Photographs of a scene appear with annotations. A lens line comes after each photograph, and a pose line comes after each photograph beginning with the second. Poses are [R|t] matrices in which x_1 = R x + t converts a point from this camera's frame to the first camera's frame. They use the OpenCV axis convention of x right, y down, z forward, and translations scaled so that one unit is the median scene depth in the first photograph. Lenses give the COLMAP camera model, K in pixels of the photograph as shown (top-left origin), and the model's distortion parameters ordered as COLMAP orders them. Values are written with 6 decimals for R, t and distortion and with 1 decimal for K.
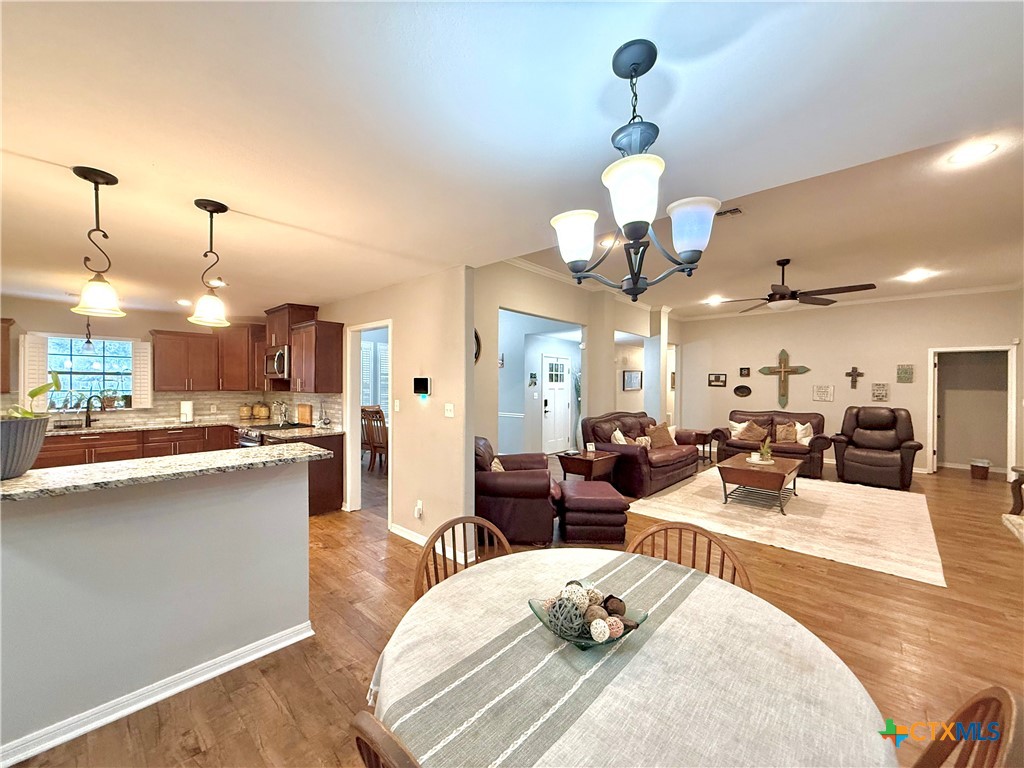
lens RADIAL K [[407.0, 0, 511.0], [0, 407.0, 385.9], [0, 0, 1]] dist [0.001366, -0.000079]
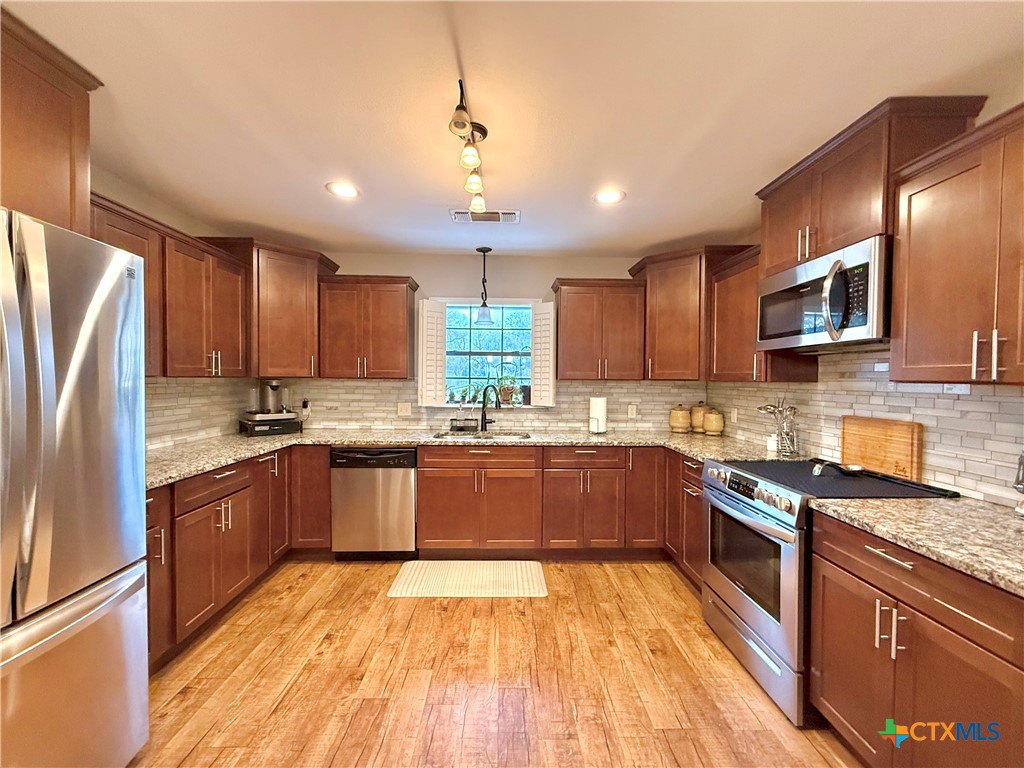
lens RADIAL K [[412.4, 0, 510.5], [0, 412.4, 386.9], [0, 0, 1]] dist [-0.000384, 0.000151]
pose [[0.686169, 0.016161, -0.727263, -0.403098], [-0.009196, 0.999866, 0.013543, 0.013987], [0.727384, -0.002605, 0.686225, 0.446293]]
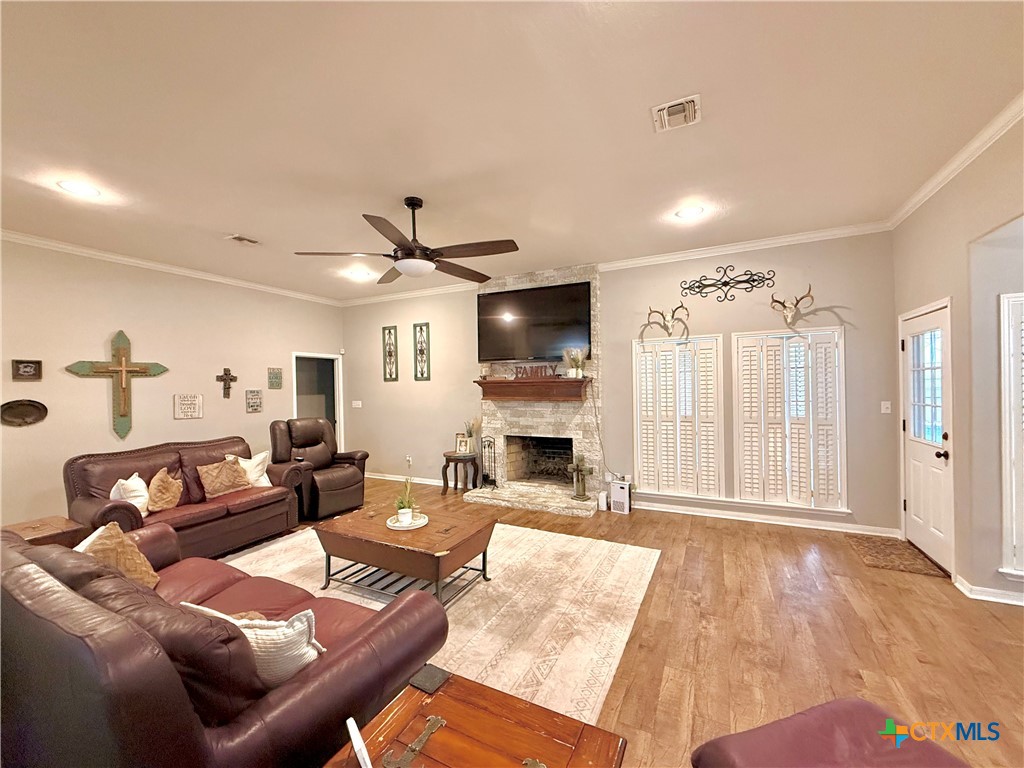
lens RADIAL K [[407.0, 0, 511.0], [0, 407.0, 385.9], [0, 0, 1]] dist [0.001366, -0.000079]
pose [[-0.265633, -0.002528, 0.964071, 0.001906], [0.022835, 0.999700, 0.008913, -0.011422], [-0.963804, 0.024382, -0.265495, 0.832517]]
